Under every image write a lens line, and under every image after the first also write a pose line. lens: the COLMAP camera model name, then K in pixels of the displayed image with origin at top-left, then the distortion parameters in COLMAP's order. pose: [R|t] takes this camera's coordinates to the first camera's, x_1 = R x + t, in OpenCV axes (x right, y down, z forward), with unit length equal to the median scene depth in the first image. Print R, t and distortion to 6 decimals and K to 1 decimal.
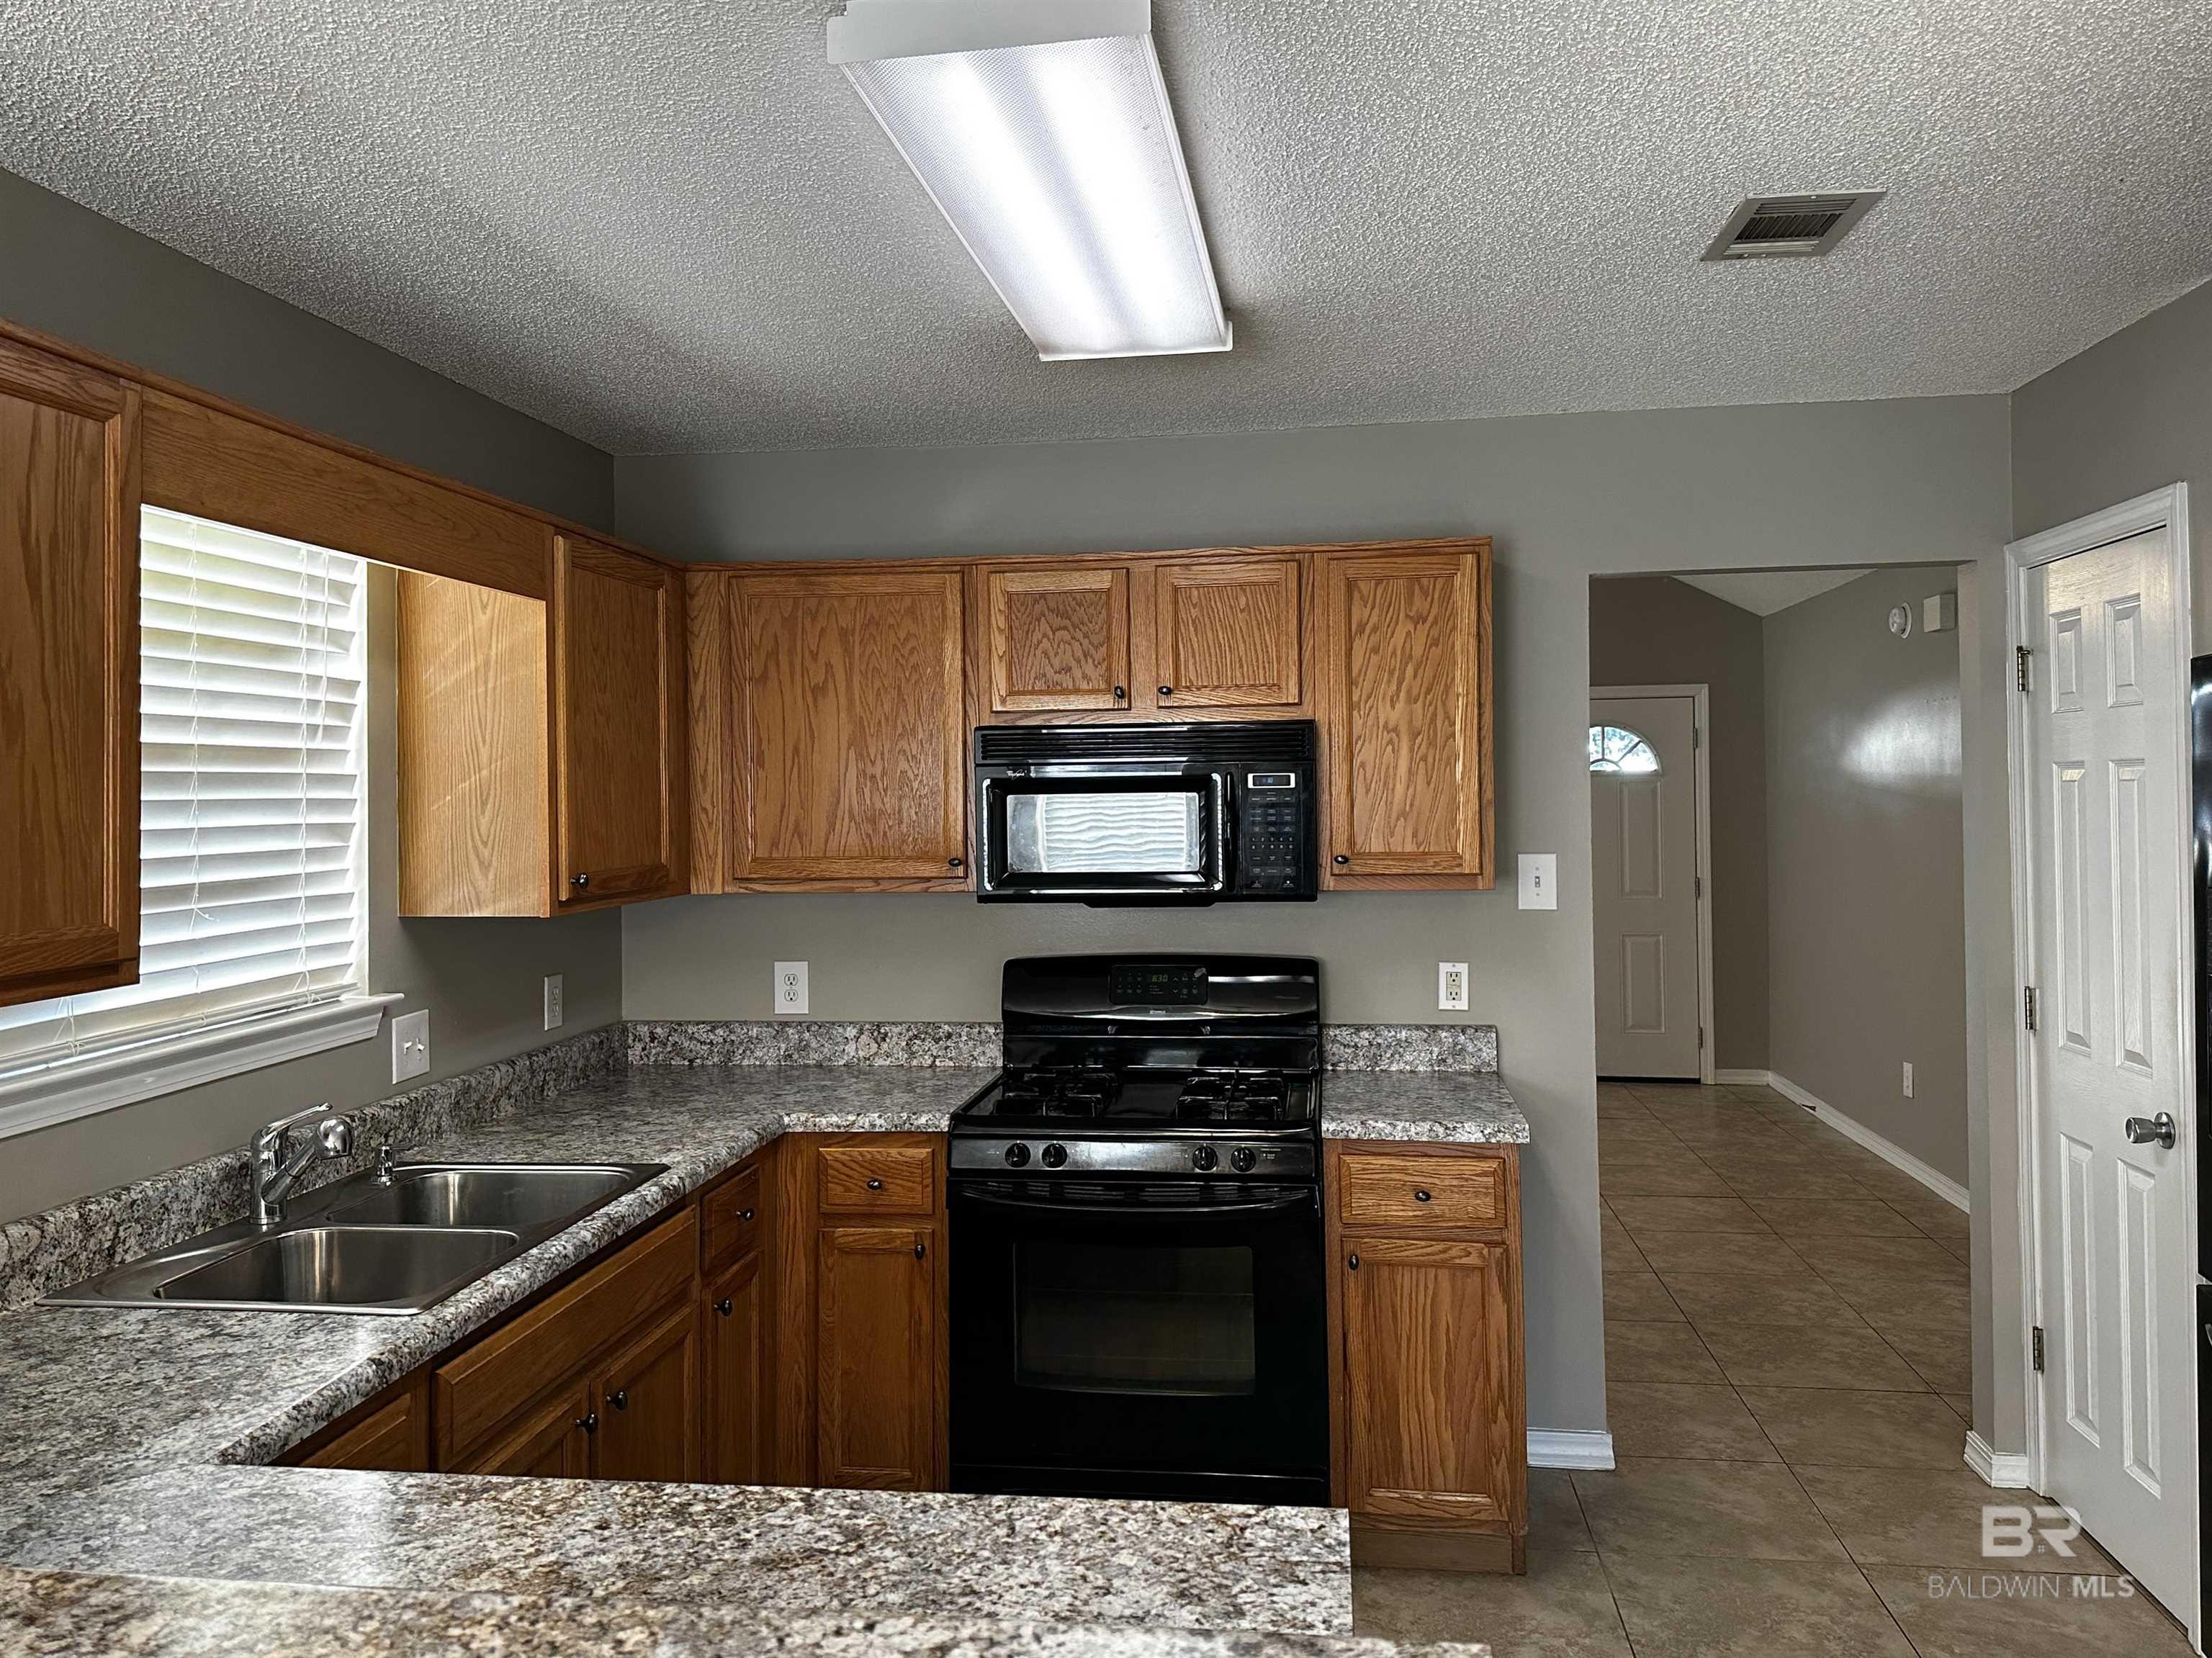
lens RADIAL K [[1640.9, 0, 1085.9], [0, 1640.9, 816.5], [0, 0, 1]] dist [0.100950, -0.157605]
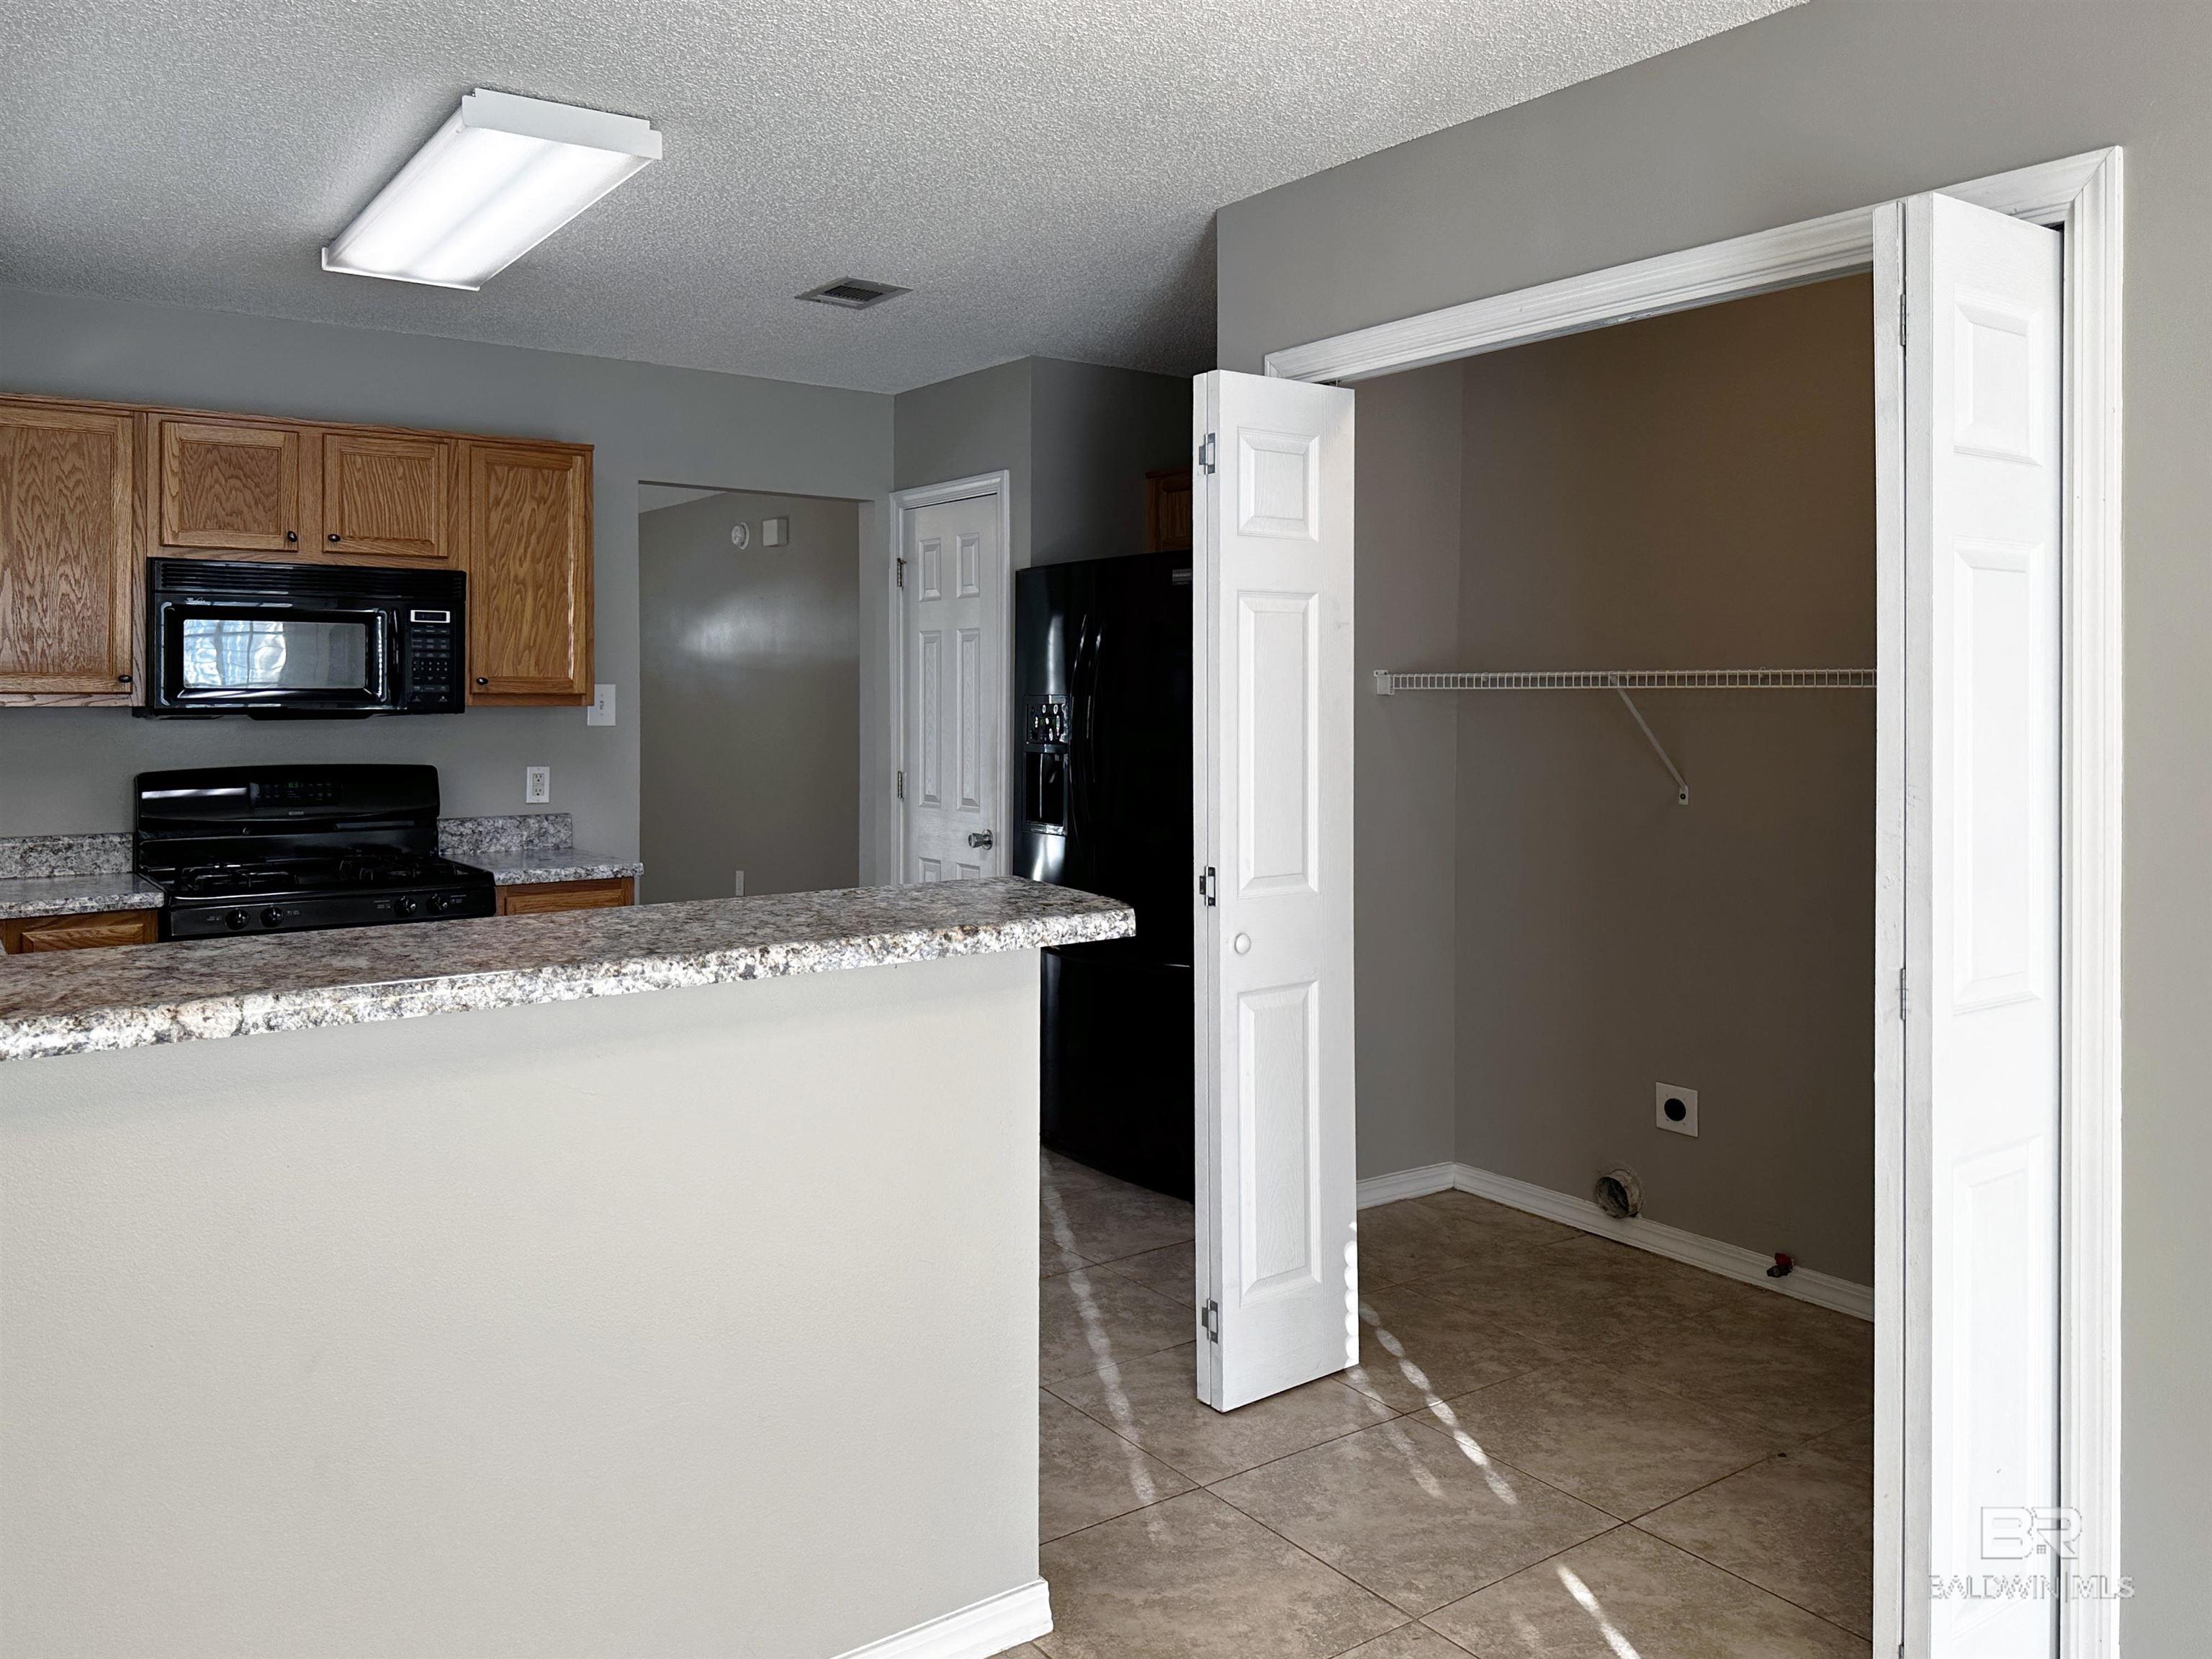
lens RADIAL K [[1641.0, 0, 1085.9], [0, 1641.0, 817.0], [0, 0, 1]] dist [0.100950, -0.157605]
pose [[0.729574, -0.035061, 0.683003, -0.388837], [-0.003628, 0.998473, 0.055131, 0.058494], [-0.683893, -0.042700, 0.728332, -0.280458]]
